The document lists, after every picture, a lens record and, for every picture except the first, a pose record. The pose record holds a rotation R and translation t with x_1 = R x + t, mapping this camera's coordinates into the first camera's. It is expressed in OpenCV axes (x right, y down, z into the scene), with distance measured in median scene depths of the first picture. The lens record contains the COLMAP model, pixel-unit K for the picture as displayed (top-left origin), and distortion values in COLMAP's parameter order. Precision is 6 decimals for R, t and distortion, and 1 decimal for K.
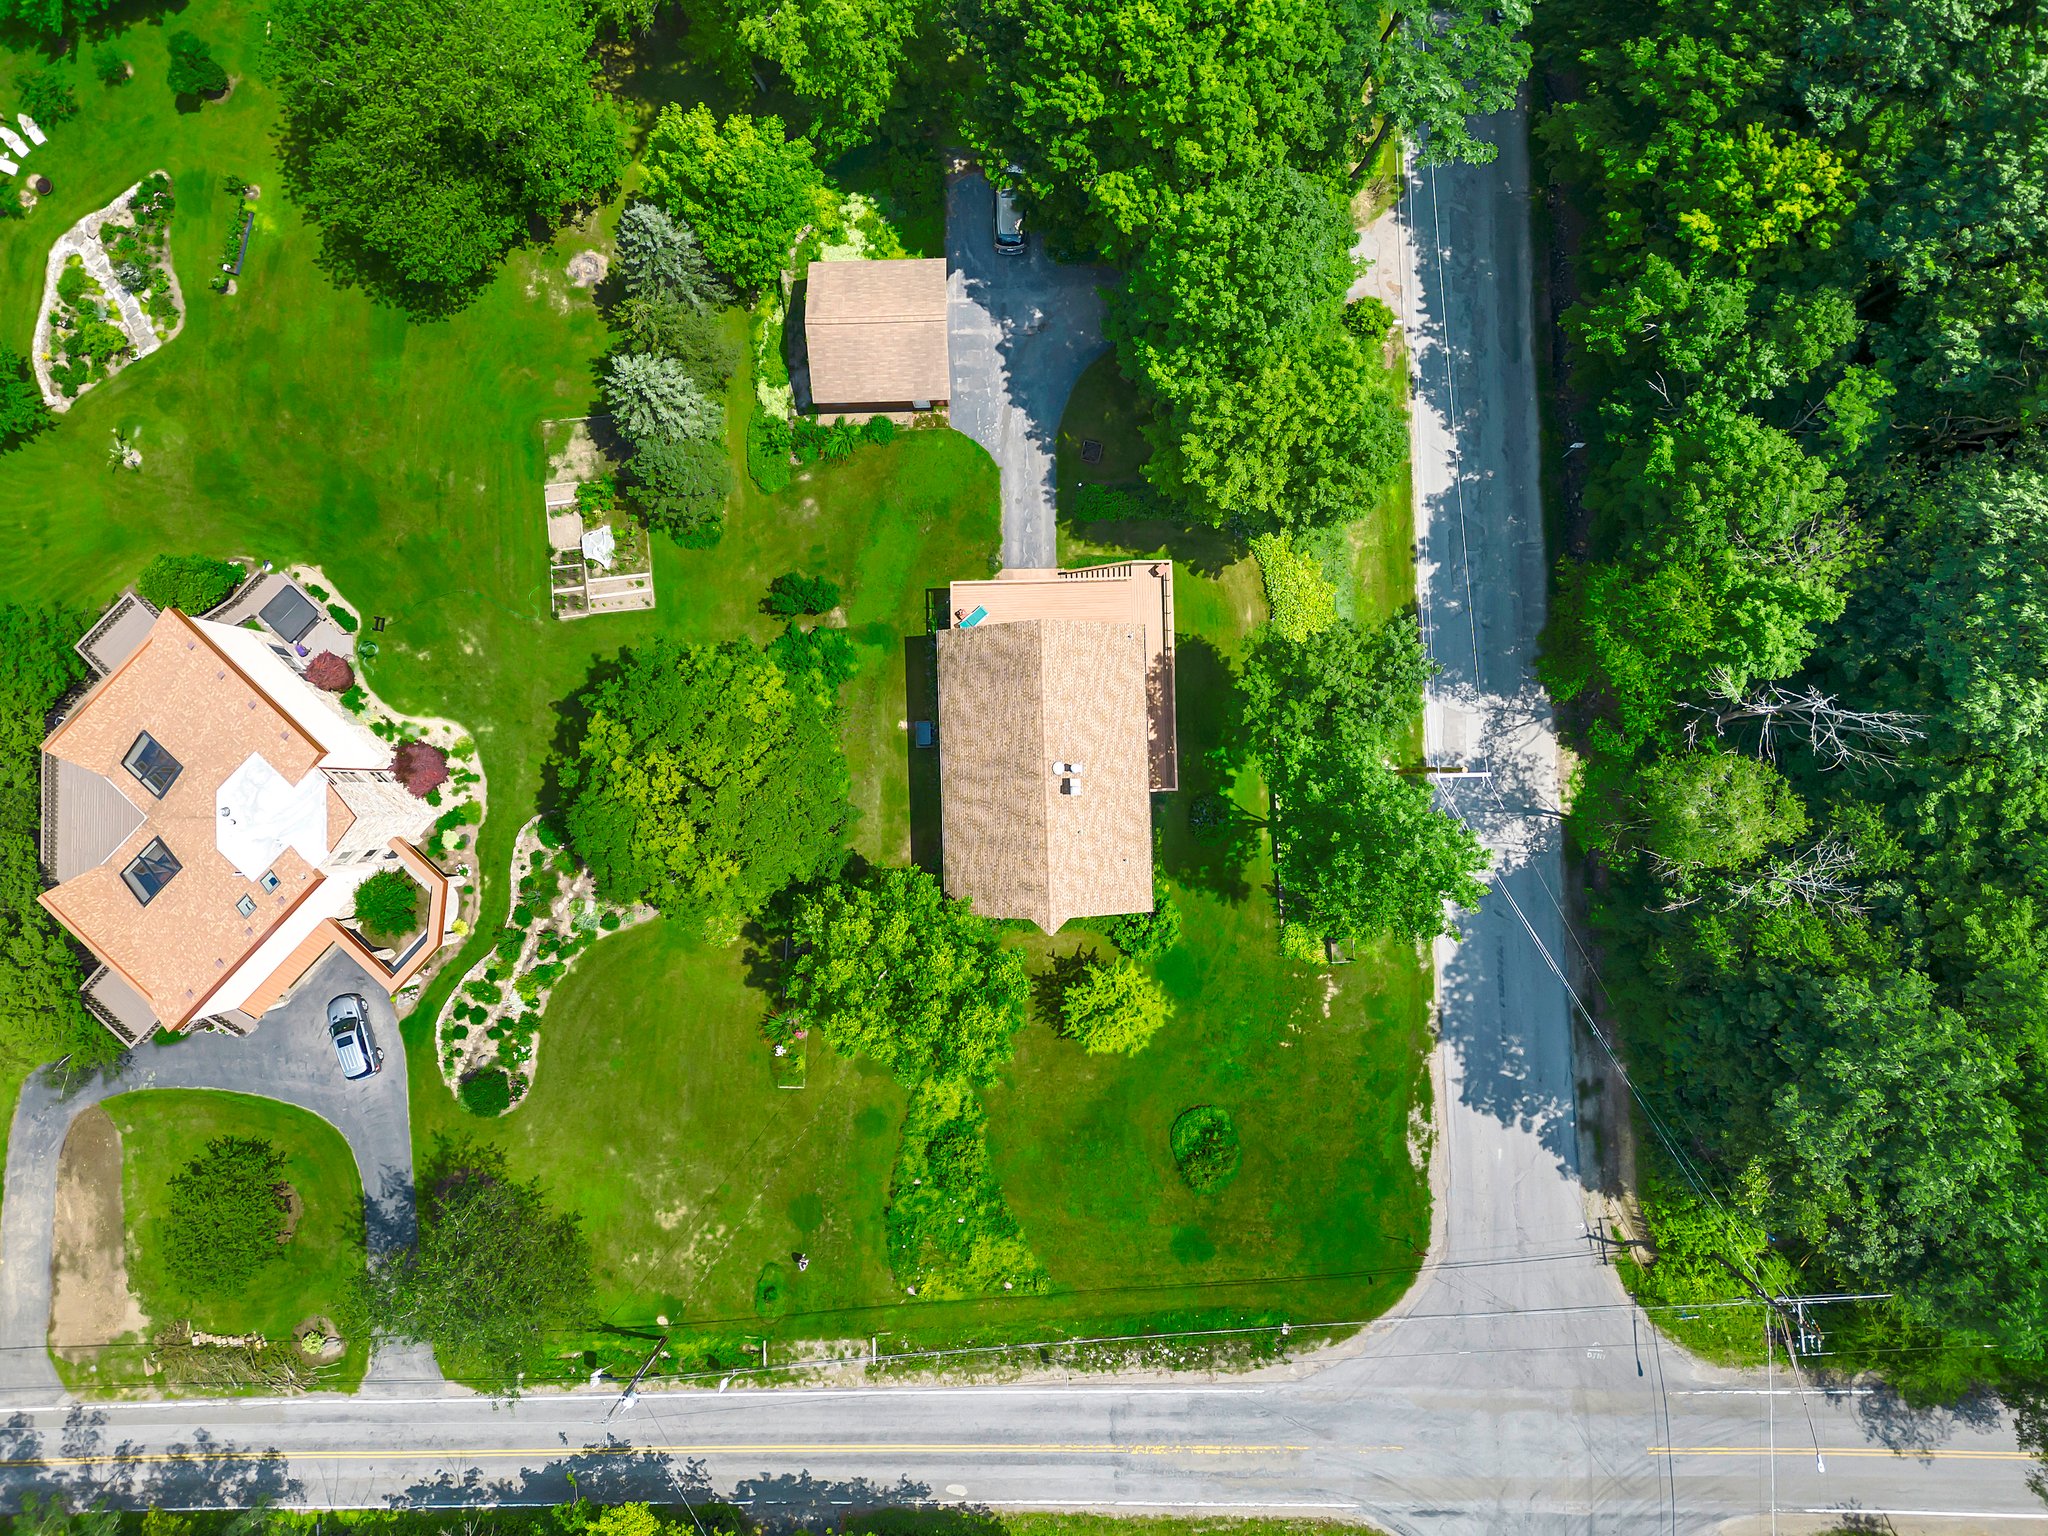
lens RADIAL K [[1453.6, 0, 1008.8], [0, 1453.6, 775.8], [0, 0, 1]] dist [0.067473, -0.056899]
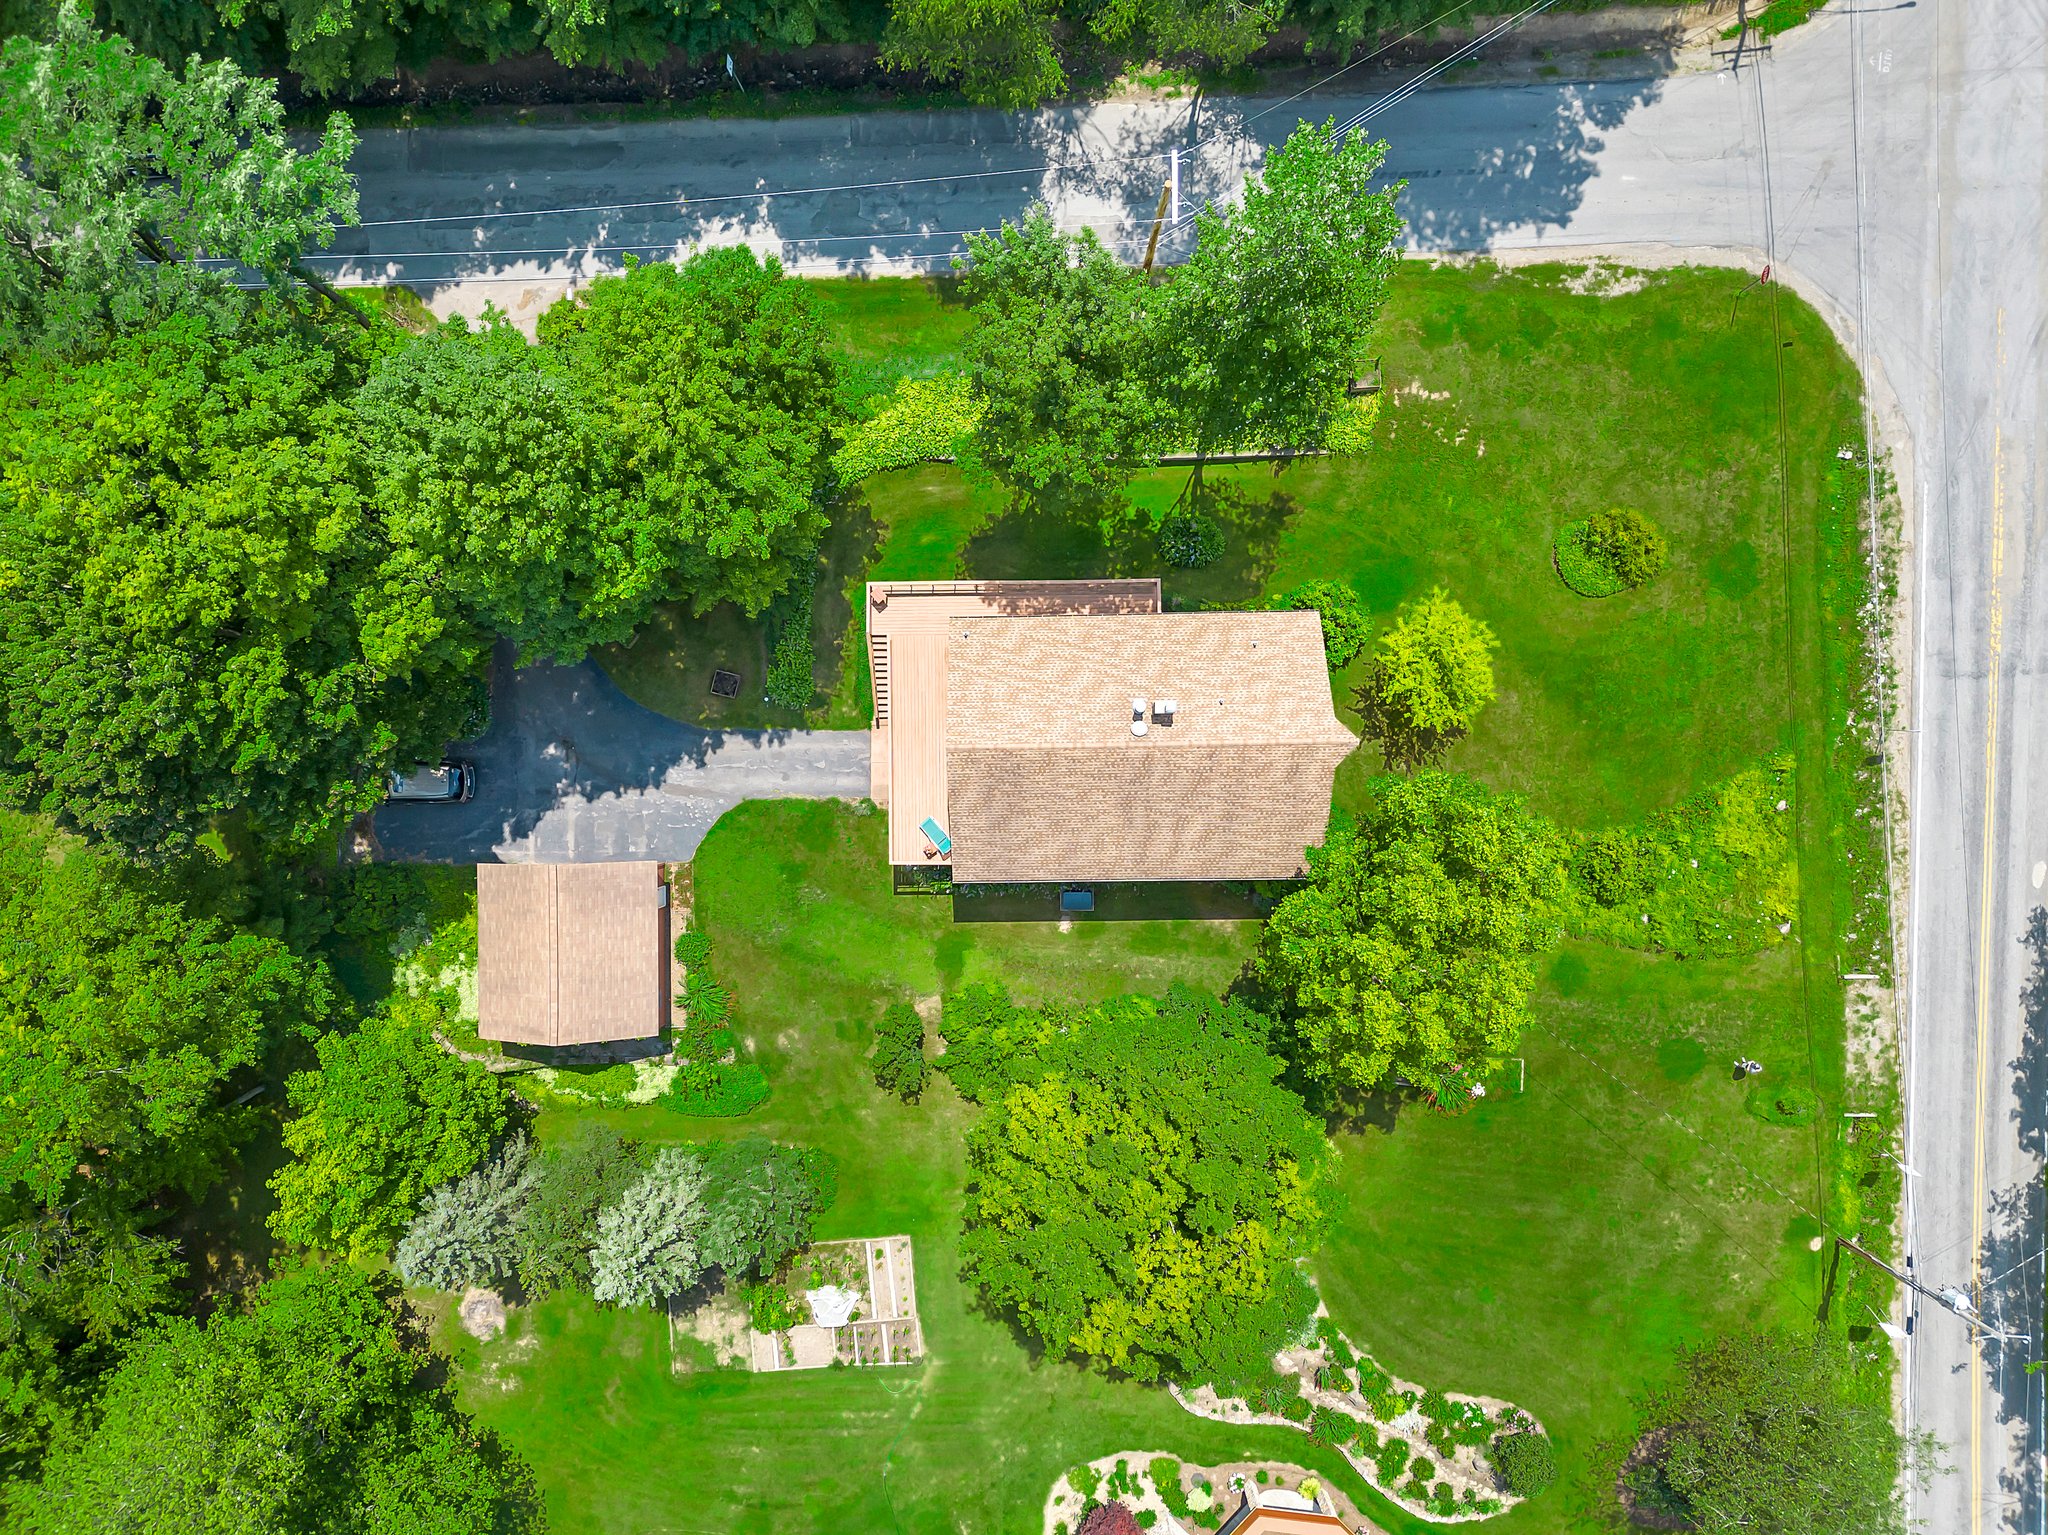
lens RADIAL K [[1453.6, 0, 1028.4], [0, 1453.6, 787.5], [0, 0, 1]] dist [0.067473, -0.056899]
pose [[0.015289, -0.999832, 0.010143, -0.005155], [0.999854, 0.015365, 0.007501, -0.063430], [-0.007655, 0.010027, 0.999920, 0.208862]]
